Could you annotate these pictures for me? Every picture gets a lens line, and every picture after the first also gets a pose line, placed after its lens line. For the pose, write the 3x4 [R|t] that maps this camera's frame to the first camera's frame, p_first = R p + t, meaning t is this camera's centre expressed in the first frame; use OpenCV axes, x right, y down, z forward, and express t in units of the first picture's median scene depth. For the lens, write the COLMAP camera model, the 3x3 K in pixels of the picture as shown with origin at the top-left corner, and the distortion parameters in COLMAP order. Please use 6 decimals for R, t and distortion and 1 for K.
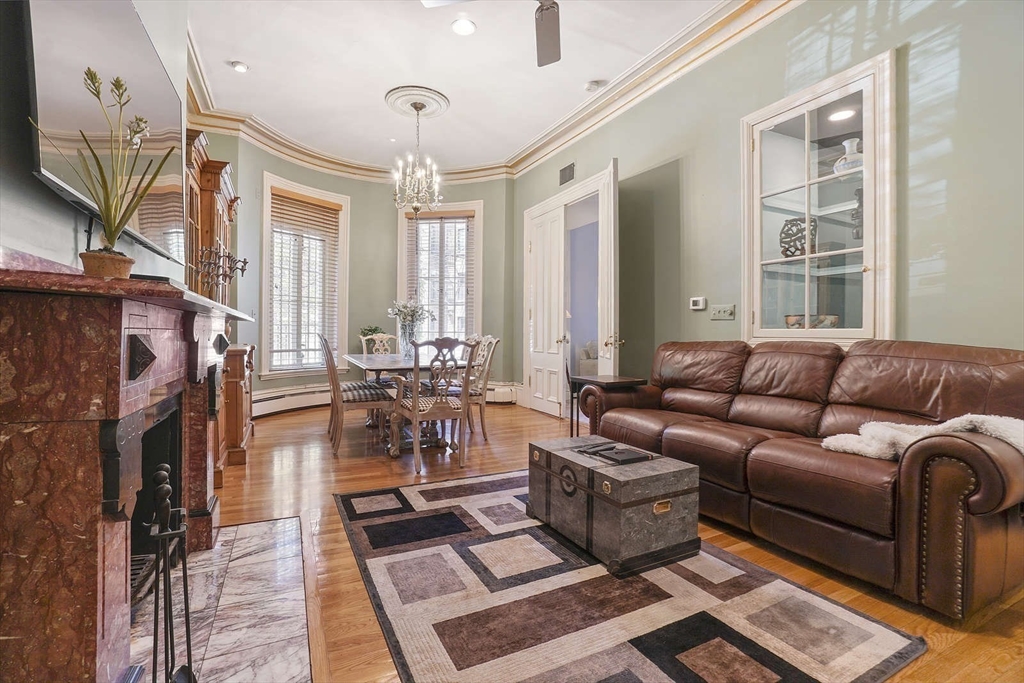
lens RADIAL K [[454.2, 0, 494.4], [0, 454.2, 340.2], [0, 0, 1]] dist [-0.065384, 0.020222]
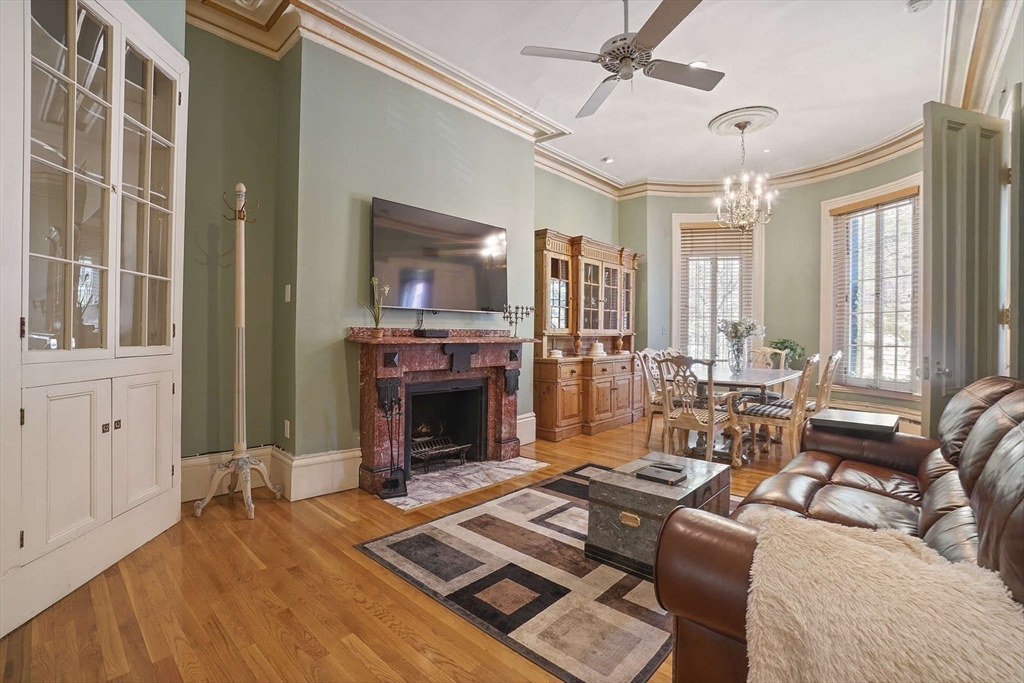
lens RADIAL K [[454.2, 0, 494.4], [0, 454.2, 340.2], [0, 0, 1]] dist [-0.065384, 0.020222]
pose [[0.345563, 0.006823, -0.938371, 0.876945], [-0.016438, 0.999864, 0.001216, -0.042572], [0.938252, 0.015005, 0.345628, 0.204201]]
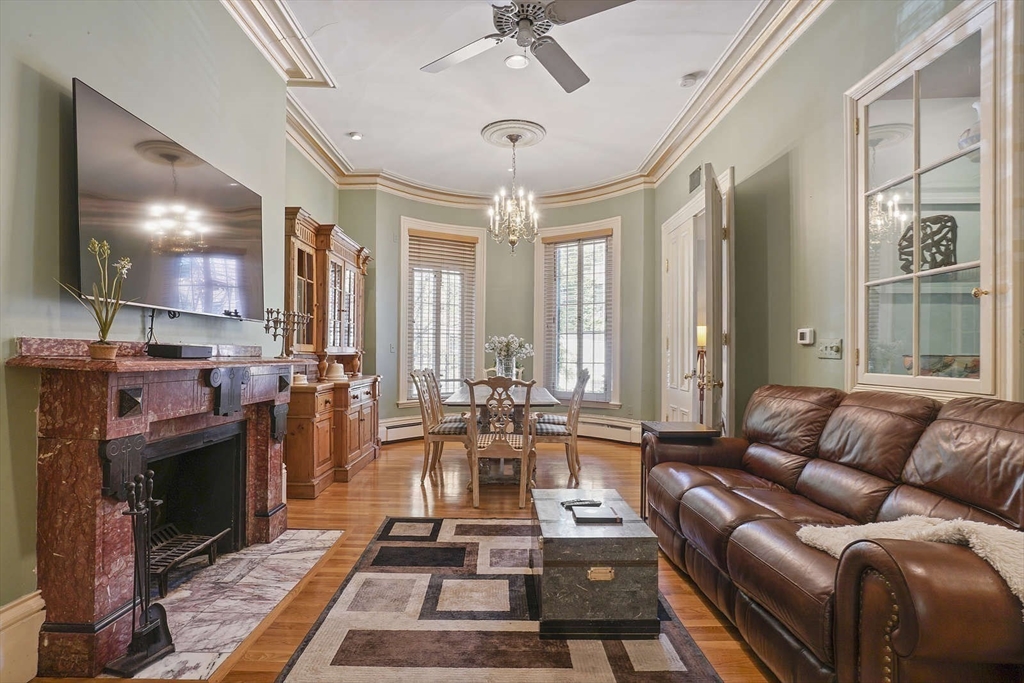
lens RADIAL K [[511.1, 0, 494.4], [0, 511.1, 357.7], [0, 0, 1]] dist [-0.056622, 0.025539]
pose [[0.896686, 0.000543, -0.442667, 0.435462], [-0.005324, 0.999940, -0.009559, -0.041719], [0.442635, 0.010928, 0.896635, -0.023998]]
